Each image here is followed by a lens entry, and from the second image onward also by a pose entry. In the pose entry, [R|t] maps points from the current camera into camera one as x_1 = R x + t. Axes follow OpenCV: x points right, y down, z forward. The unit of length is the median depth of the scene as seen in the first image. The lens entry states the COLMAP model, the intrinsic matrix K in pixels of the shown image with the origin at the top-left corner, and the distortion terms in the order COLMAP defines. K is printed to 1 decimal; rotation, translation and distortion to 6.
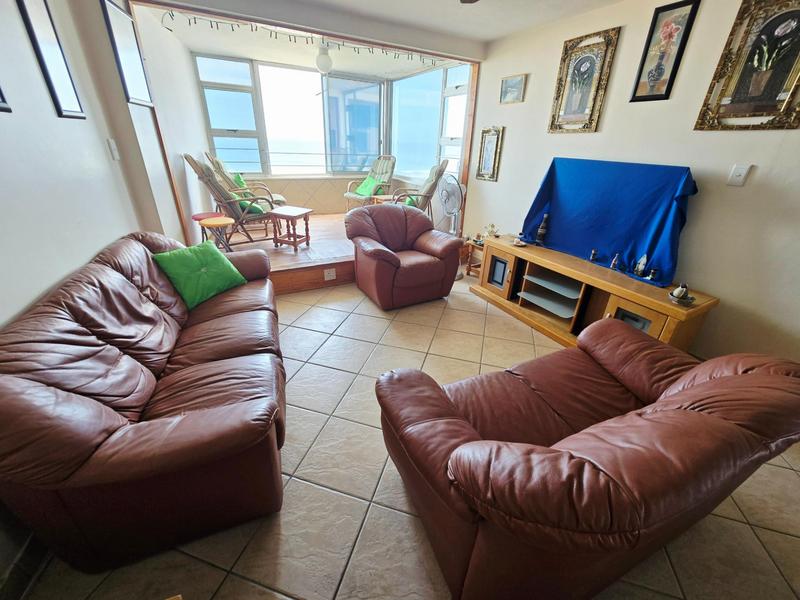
lens RADIAL K [[326.6, 0, 400.0], [0, 326.6, 300.0], [0, 0, 1]] dist [-0.001135, -0.000055]
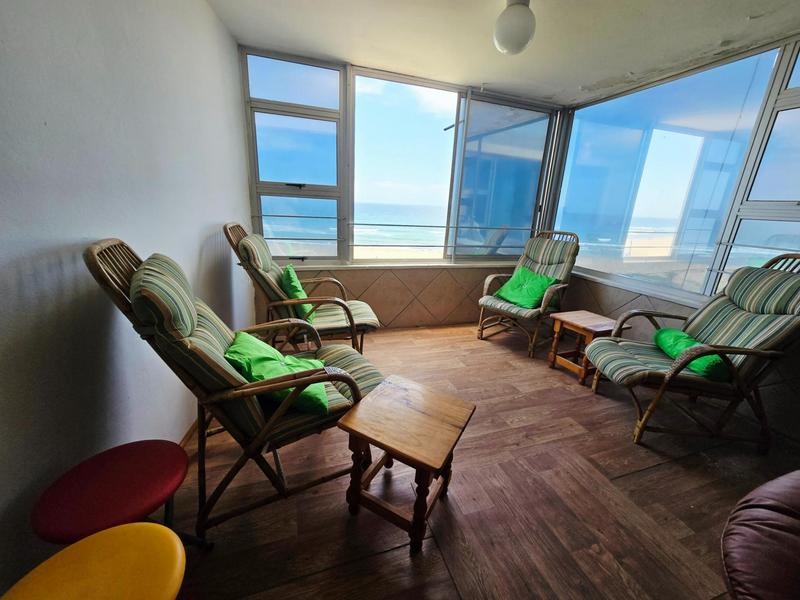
lens RADIAL K [[326.6, 0, 400.0], [0, 326.6, 300.0], [0, 0, 1]] dist [-0.001135, -0.000055]
pose [[0.982129, 0.063454, -0.177190, -0.248823], [-0.092625, 0.982507, -0.161555, -0.276040], [0.163839, 0.175081, 0.970826, 0.568129]]
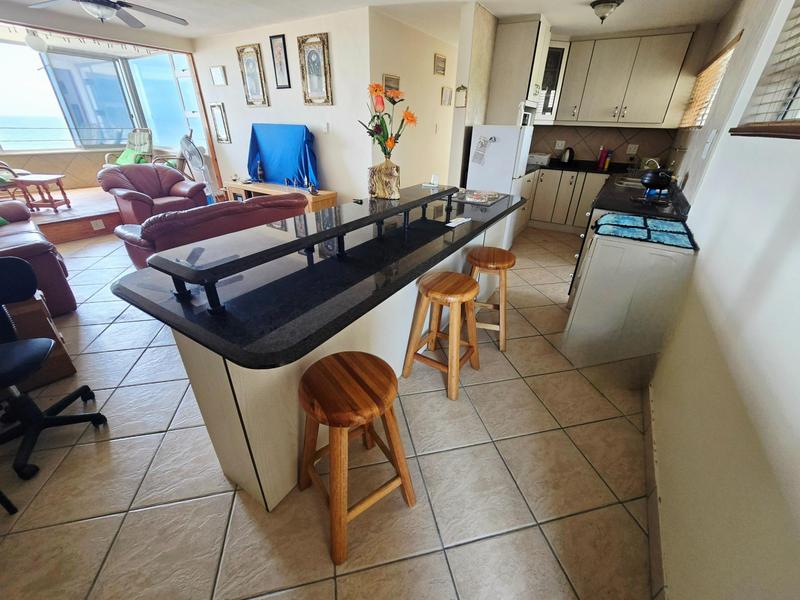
lens RADIAL K [[329.8, 0, 409.7], [0, 329.8, 297.2], [0, 0, 1]] dist [-0.003699, -0.000263]
pose [[0.870342, -0.245552, 0.426860, 0.171992], [0.223093, 0.969366, 0.102755, 0.258710], [-0.439015, 0.005798, 0.898461, -0.509828]]
